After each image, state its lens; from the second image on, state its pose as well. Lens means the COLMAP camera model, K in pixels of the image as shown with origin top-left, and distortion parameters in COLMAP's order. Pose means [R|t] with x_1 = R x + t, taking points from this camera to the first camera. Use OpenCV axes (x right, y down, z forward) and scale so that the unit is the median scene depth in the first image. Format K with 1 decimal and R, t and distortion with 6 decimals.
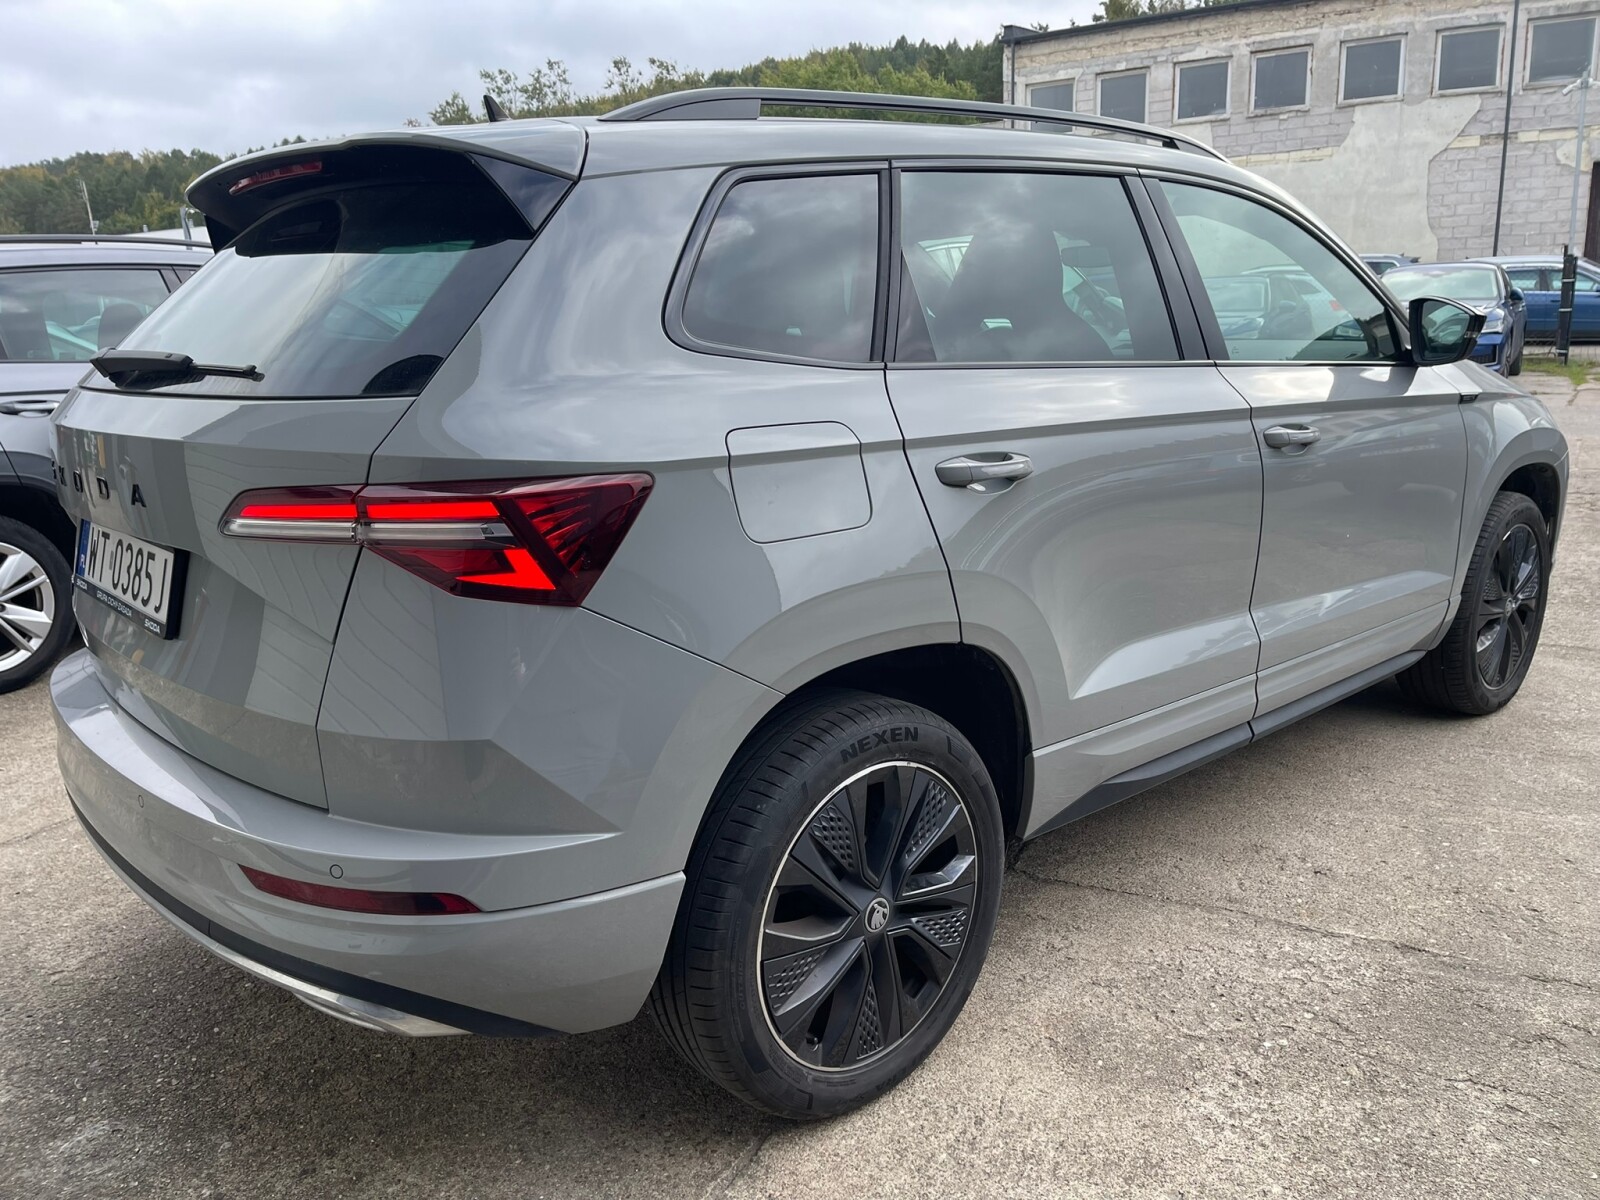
lens RADIAL K [[1221.9, 0, 807.9], [0, 1221.9, 604.4], [0, 0, 1]] dist [0.074899, -0.094399]
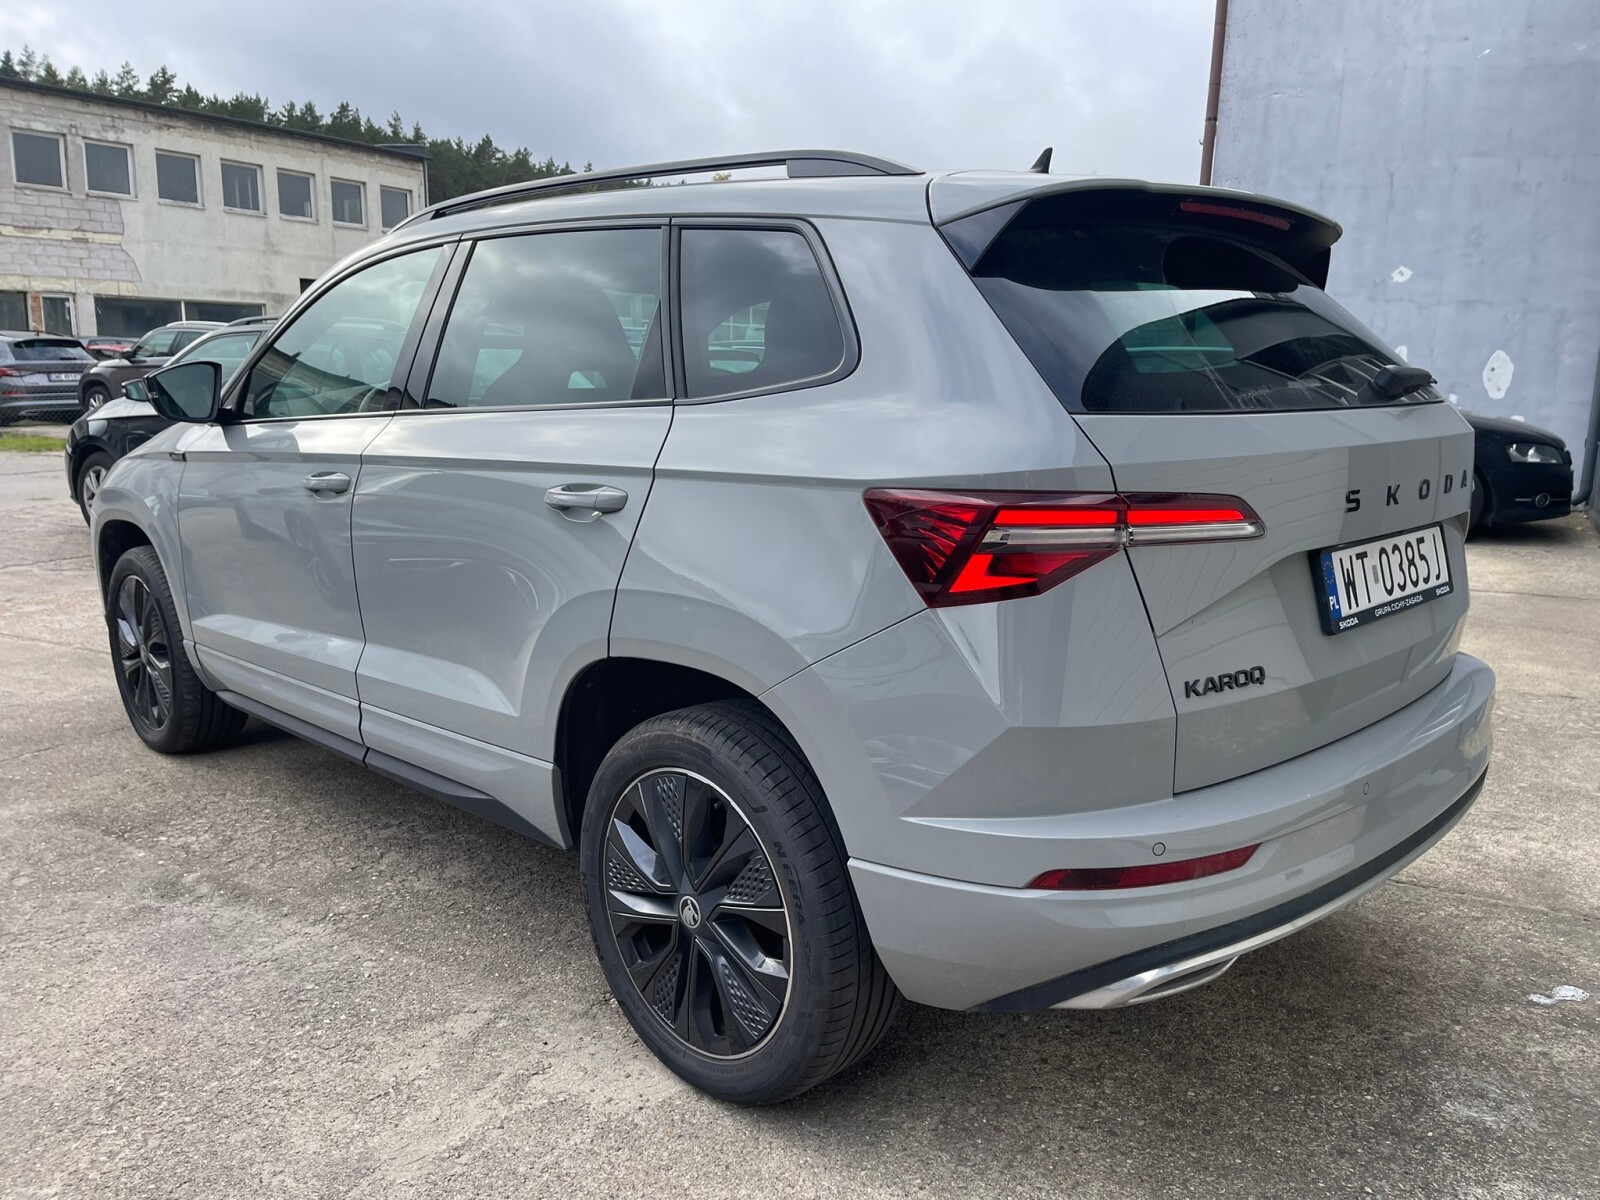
lens RADIAL K [[1221.9, 0, 809.1], [0, 1221.9, 592.7], [0, 0, 1]] dist [0.074899, -0.094399]
pose [[-0.063235, -0.150140, 0.986640, -1.544713], [0.231629, 0.959415, 0.160843, -0.293207], [-0.970747, 0.238705, -0.025892, 1.491019]]
